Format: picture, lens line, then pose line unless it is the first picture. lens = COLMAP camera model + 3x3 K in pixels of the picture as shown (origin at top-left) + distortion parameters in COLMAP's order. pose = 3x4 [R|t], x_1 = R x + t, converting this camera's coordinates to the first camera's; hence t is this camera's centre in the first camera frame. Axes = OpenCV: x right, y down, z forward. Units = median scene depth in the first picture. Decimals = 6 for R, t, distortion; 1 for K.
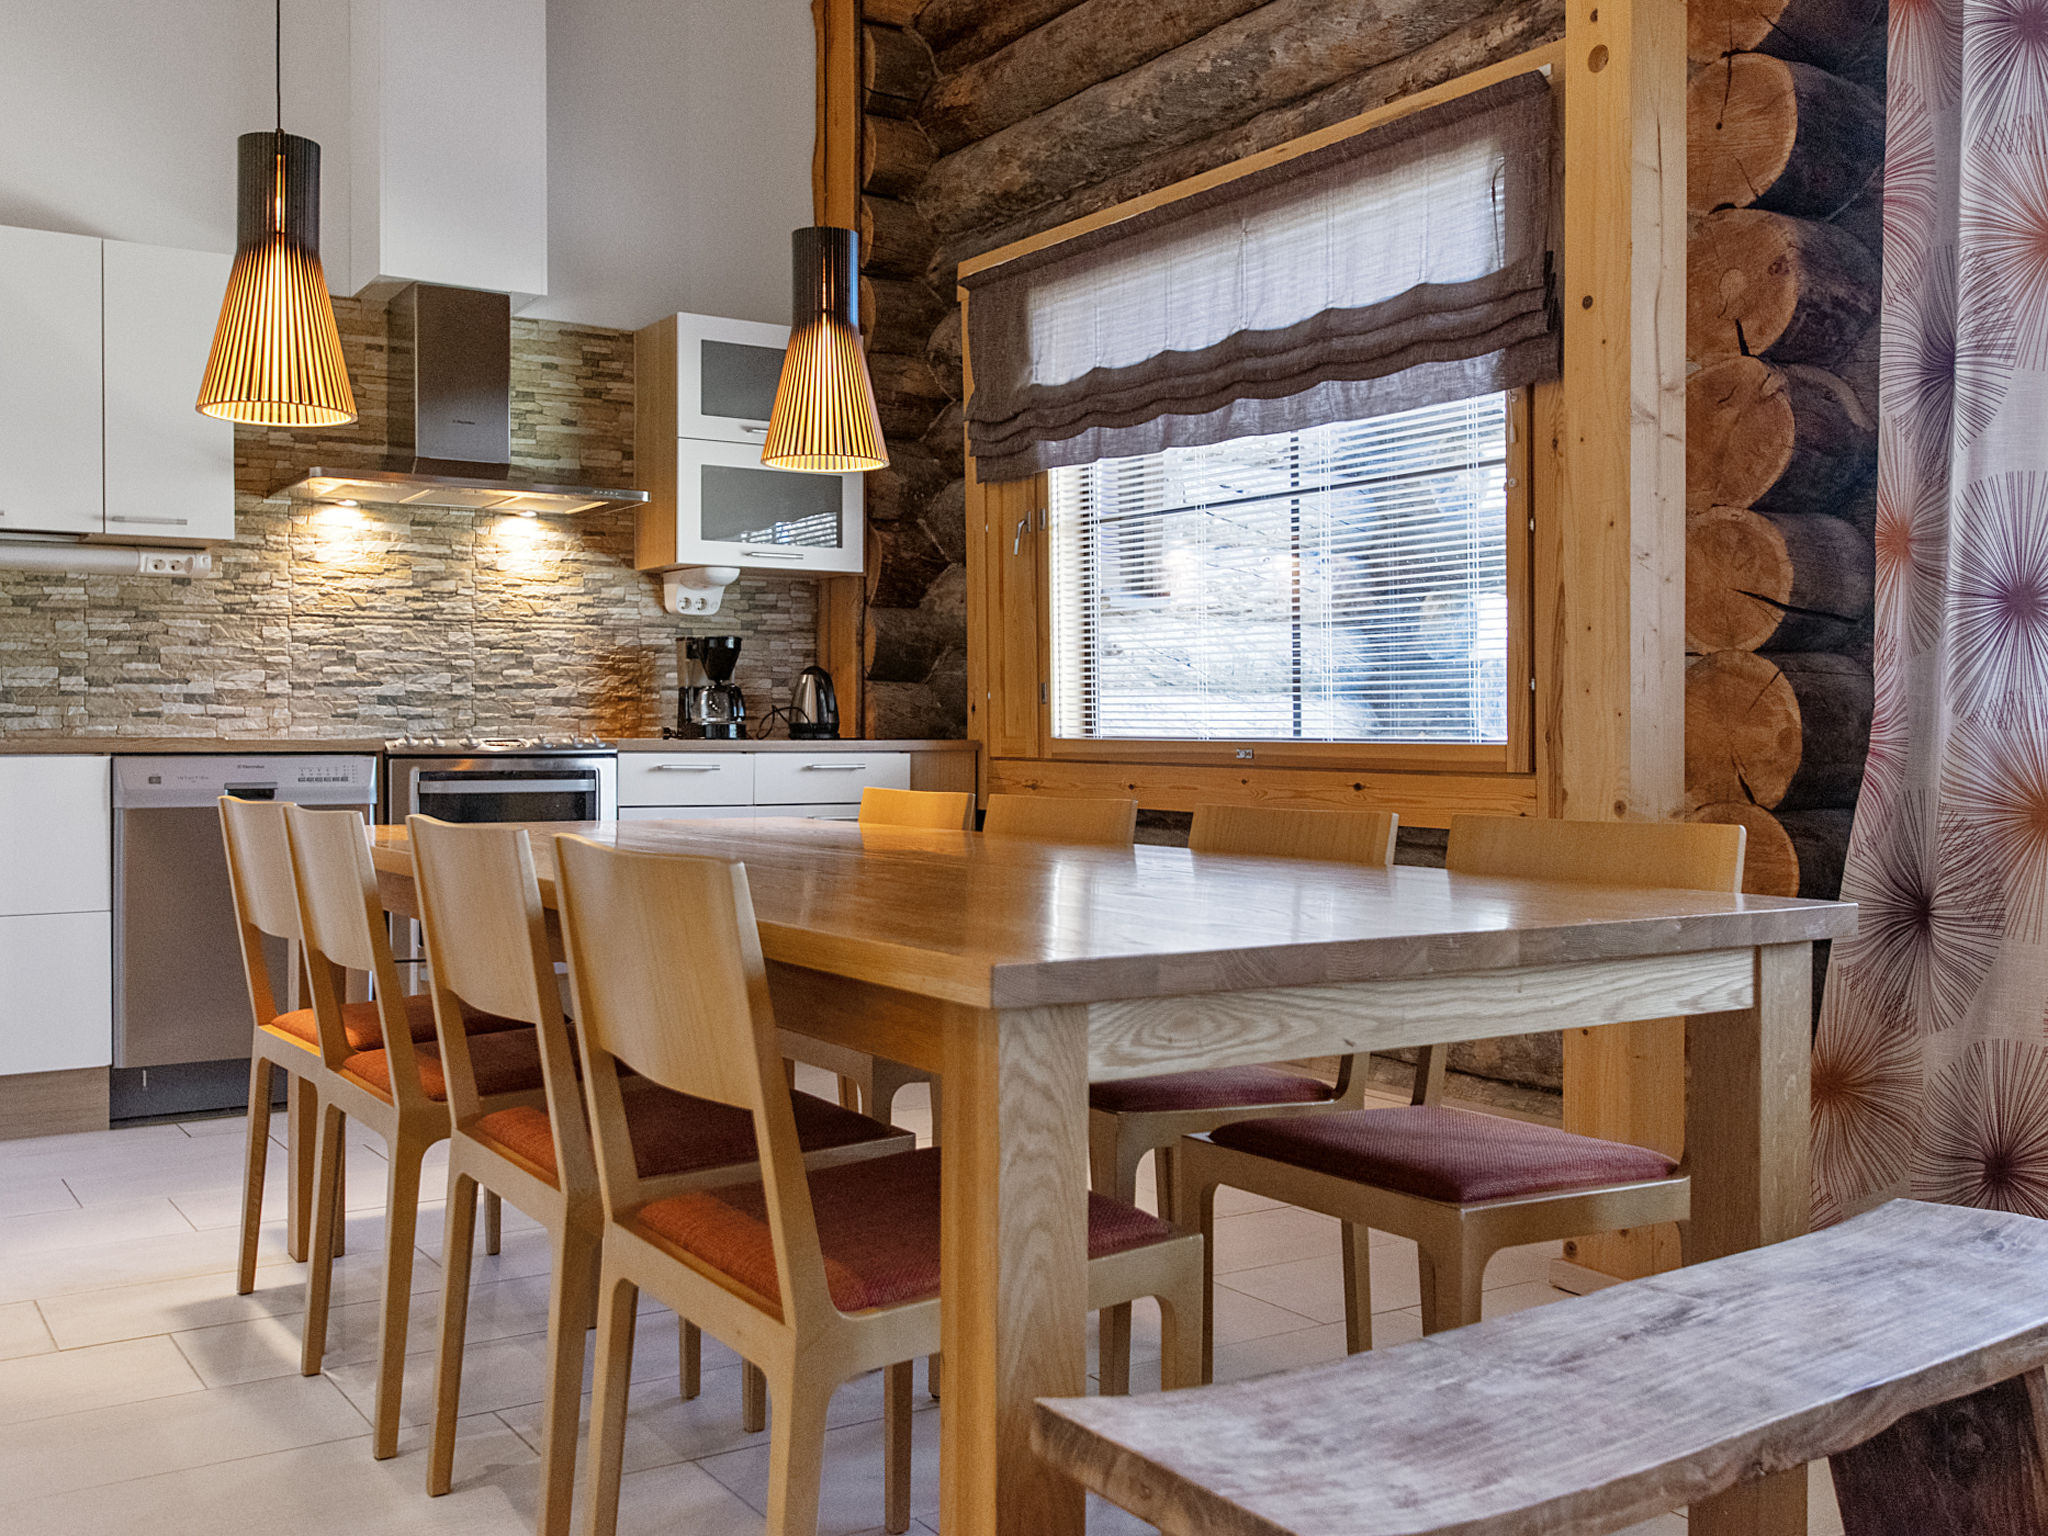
lens RADIAL K [[1963.9, 0, 987.1], [0, 1963.9, 764.6], [0, 0, 1]] dist [-0.006773, 0.005963]
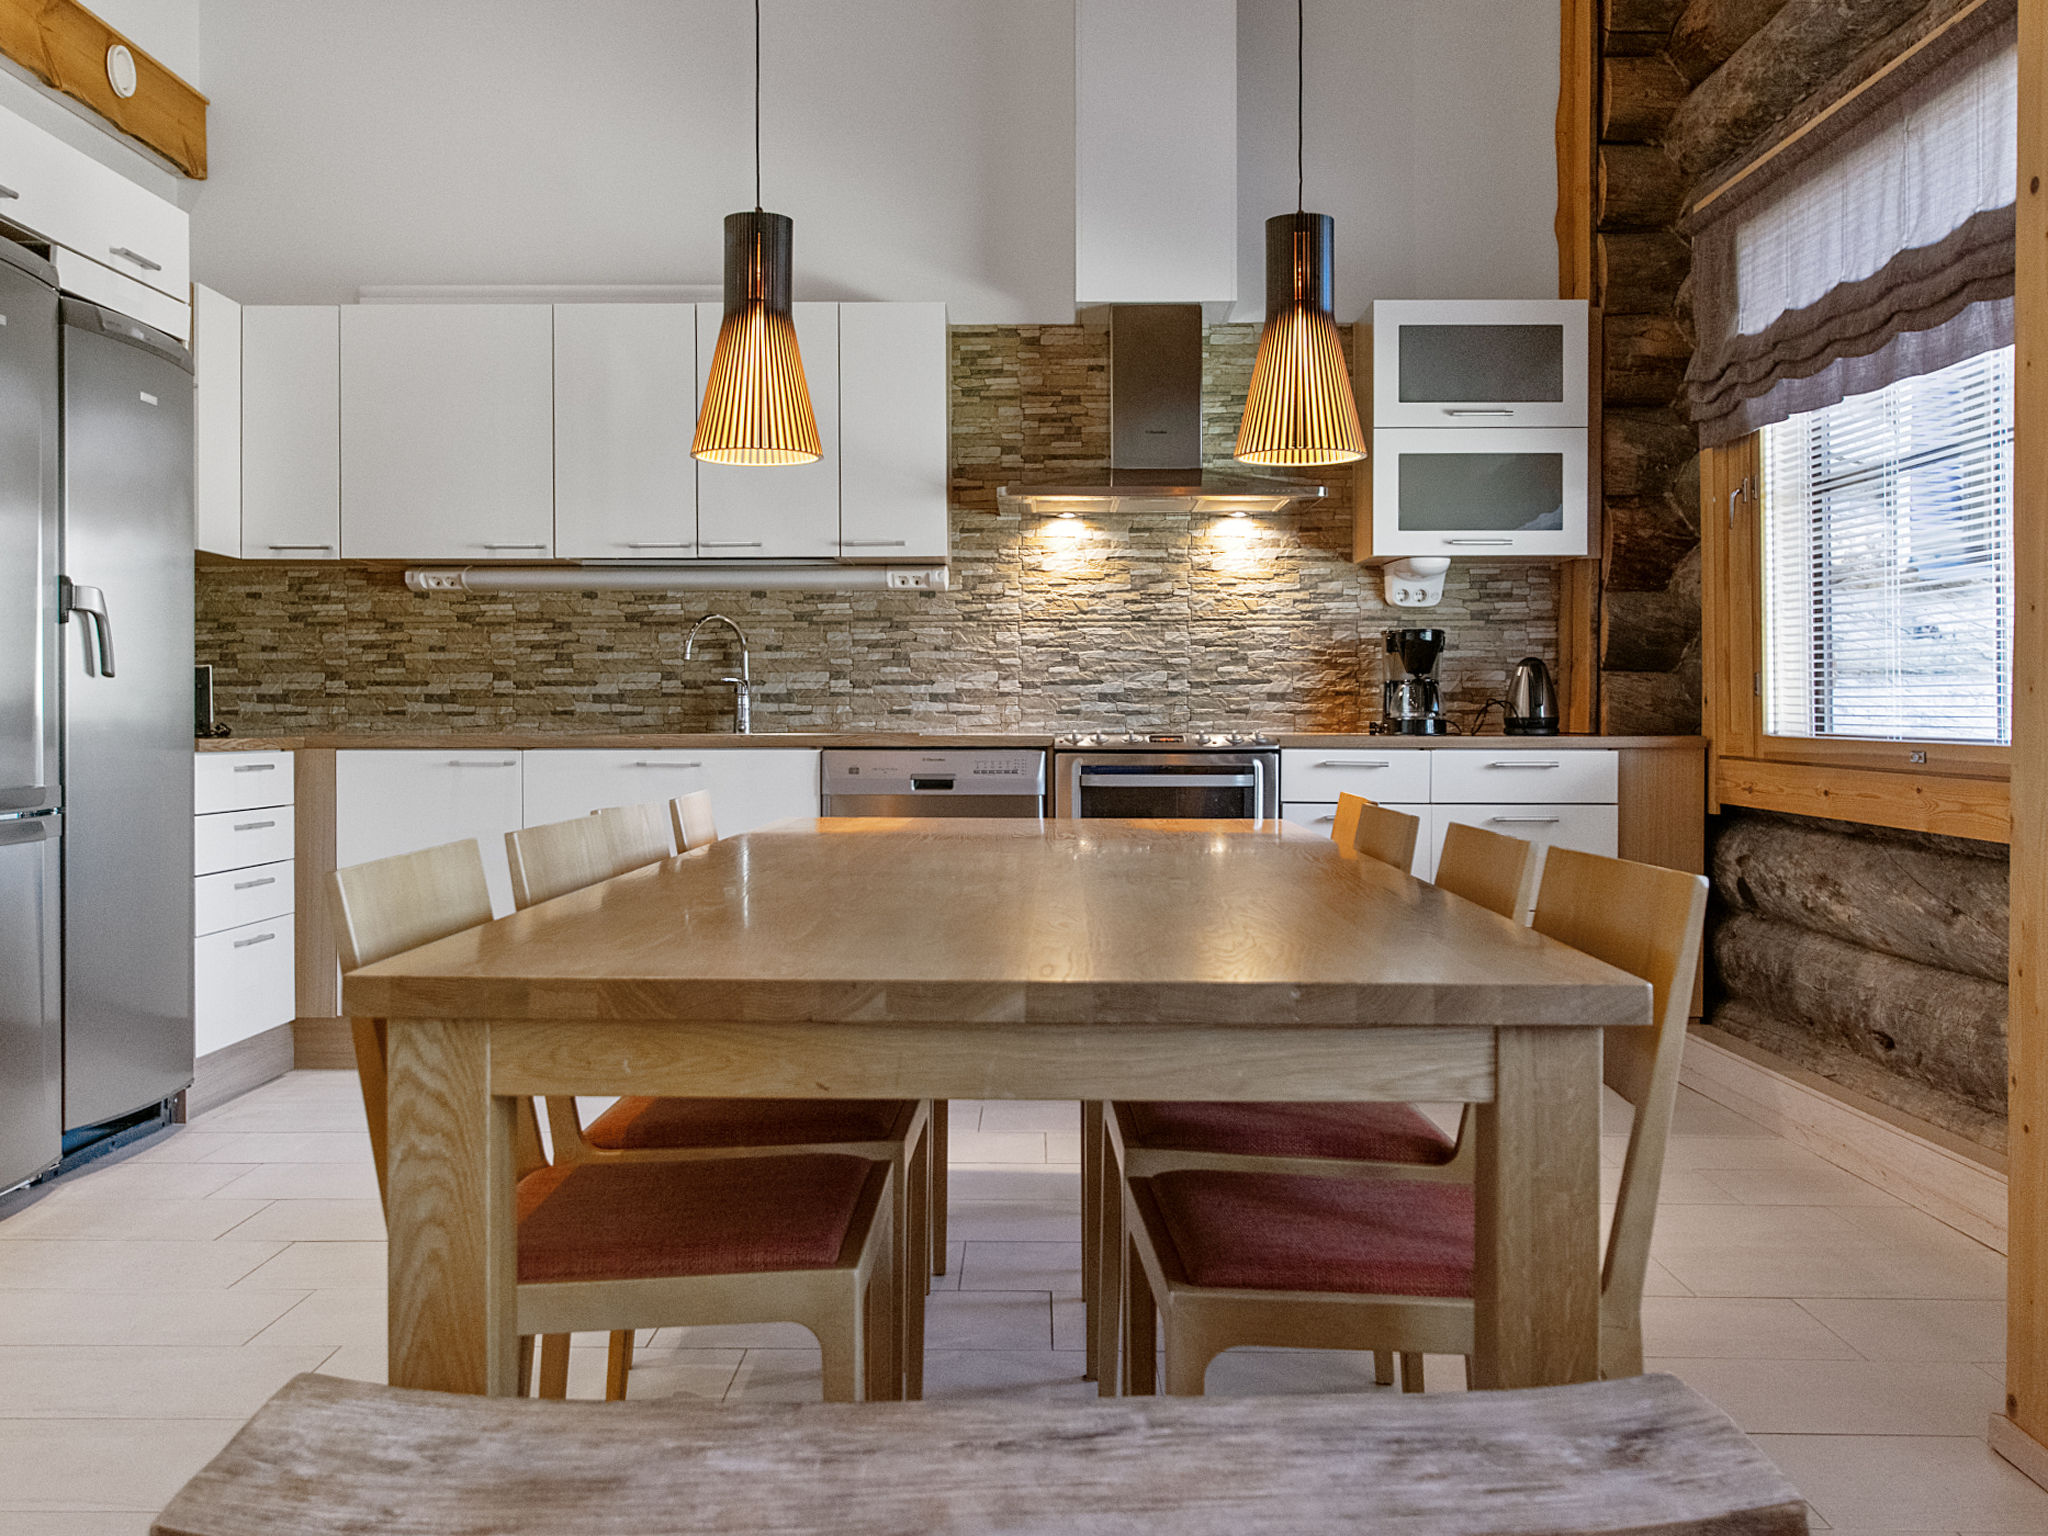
lens RADIAL K [[1963.9, 0, 987.1], [0, 1963.9, 764.6], [0, 0, 1]] dist [-0.006773, 0.005963]
pose [[0.826441, 0.012712, -0.562879, 0.241384], [-0.007180, 0.999902, 0.012041, -0.008459], [0.562977, -0.005910, 0.826451, 0.077711]]
